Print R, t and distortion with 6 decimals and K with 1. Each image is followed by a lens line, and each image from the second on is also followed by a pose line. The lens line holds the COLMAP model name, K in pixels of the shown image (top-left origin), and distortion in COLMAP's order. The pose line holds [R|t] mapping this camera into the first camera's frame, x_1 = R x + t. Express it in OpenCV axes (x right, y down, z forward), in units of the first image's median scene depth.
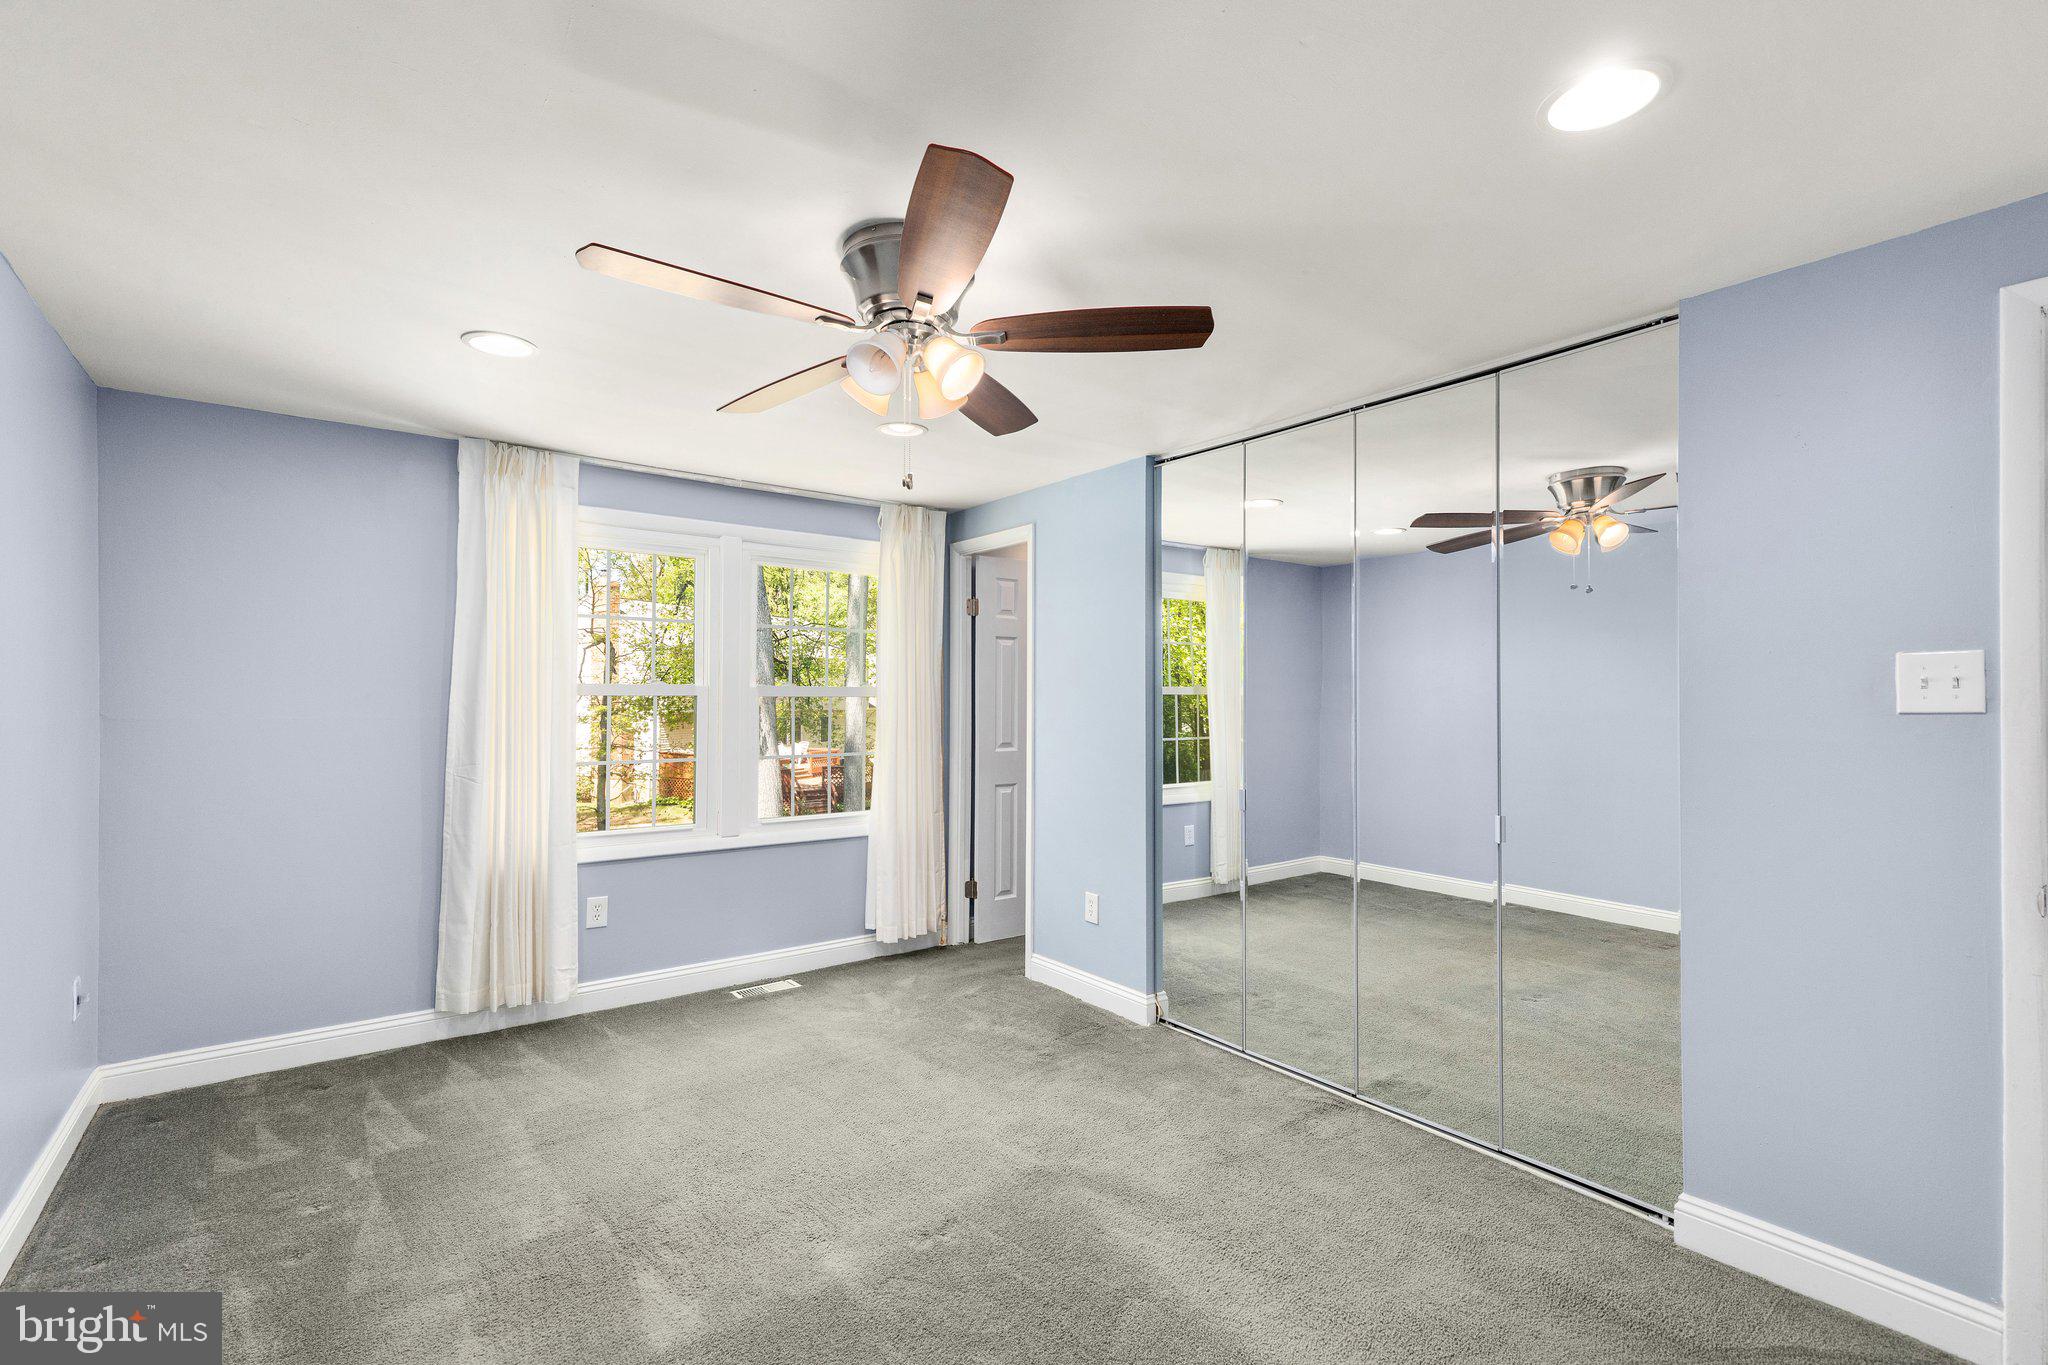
lens RADIAL K [[925.3, 0, 1026.1], [0, 925.3, 703.8], [0, 0, 1]] dist [0.008629, -0.000787]
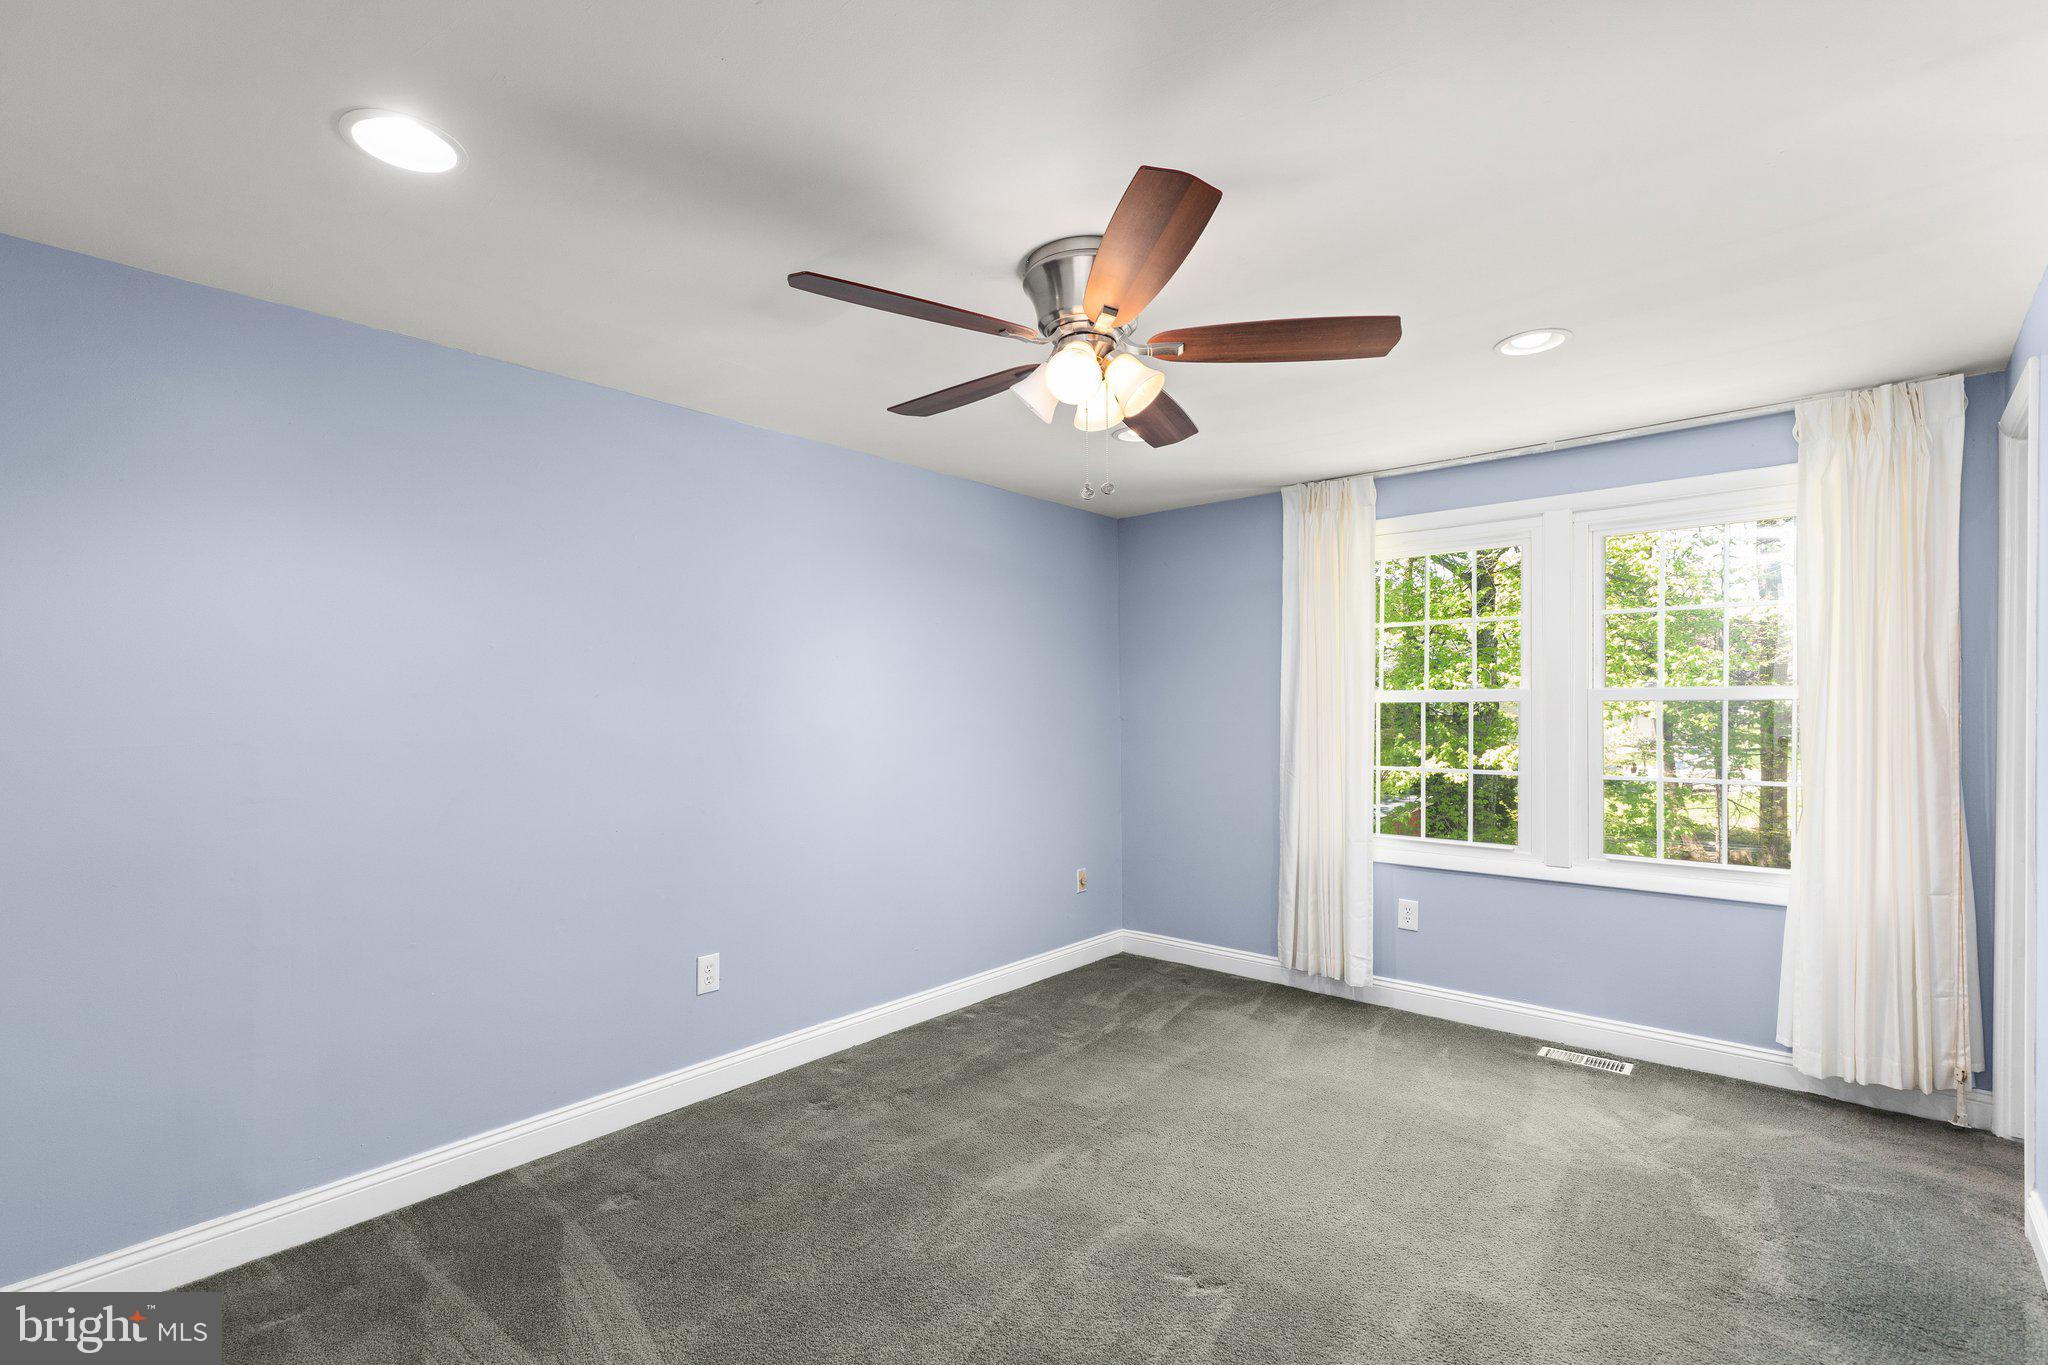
lens RADIAL K [[941.2, 0, 1015.7], [0, 941.2, 729.9], [0, 0, 1]] dist [0.010982, -0.000392]
pose [[0.194224, 0.021175, -0.980729, 0.493887], [0.002204, 0.999755, 0.022022, -0.002013], [0.980955, -0.006439, 0.194129, 0.401121]]
